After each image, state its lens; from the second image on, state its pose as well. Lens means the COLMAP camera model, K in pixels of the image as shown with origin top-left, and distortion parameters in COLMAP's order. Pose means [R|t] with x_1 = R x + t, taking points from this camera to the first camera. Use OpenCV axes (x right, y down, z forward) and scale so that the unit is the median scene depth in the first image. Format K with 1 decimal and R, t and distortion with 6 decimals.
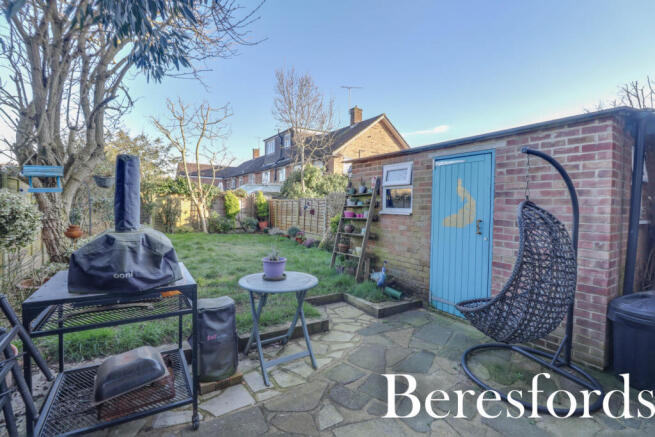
lens RADIAL K [[304.5, 0, 328.2], [0, 304.5, 209.0], [0, 0, 1]] dist [0.003046, -0.016099]
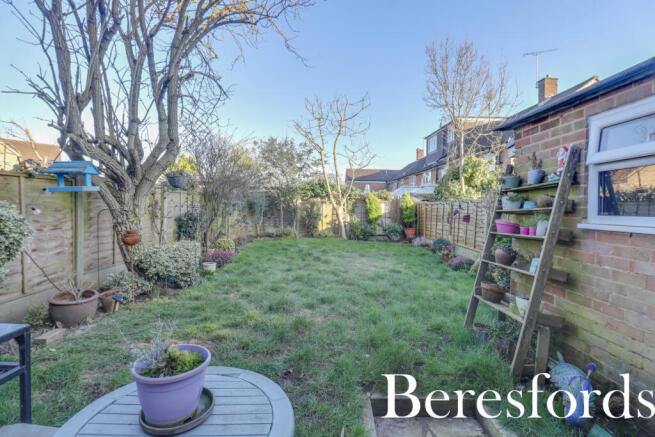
lens RADIAL K [[304.5, 0, 328.2], [0, 304.5, 209.0], [0, 0, 1]] dist [0.003046, -0.016099]
pose [[0.854255, 0.003777, -0.519841, 0.036909], [-0.010717, 0.999889, -0.010346, -0.001731], [0.519744, 0.014410, 0.854201, 0.186728]]
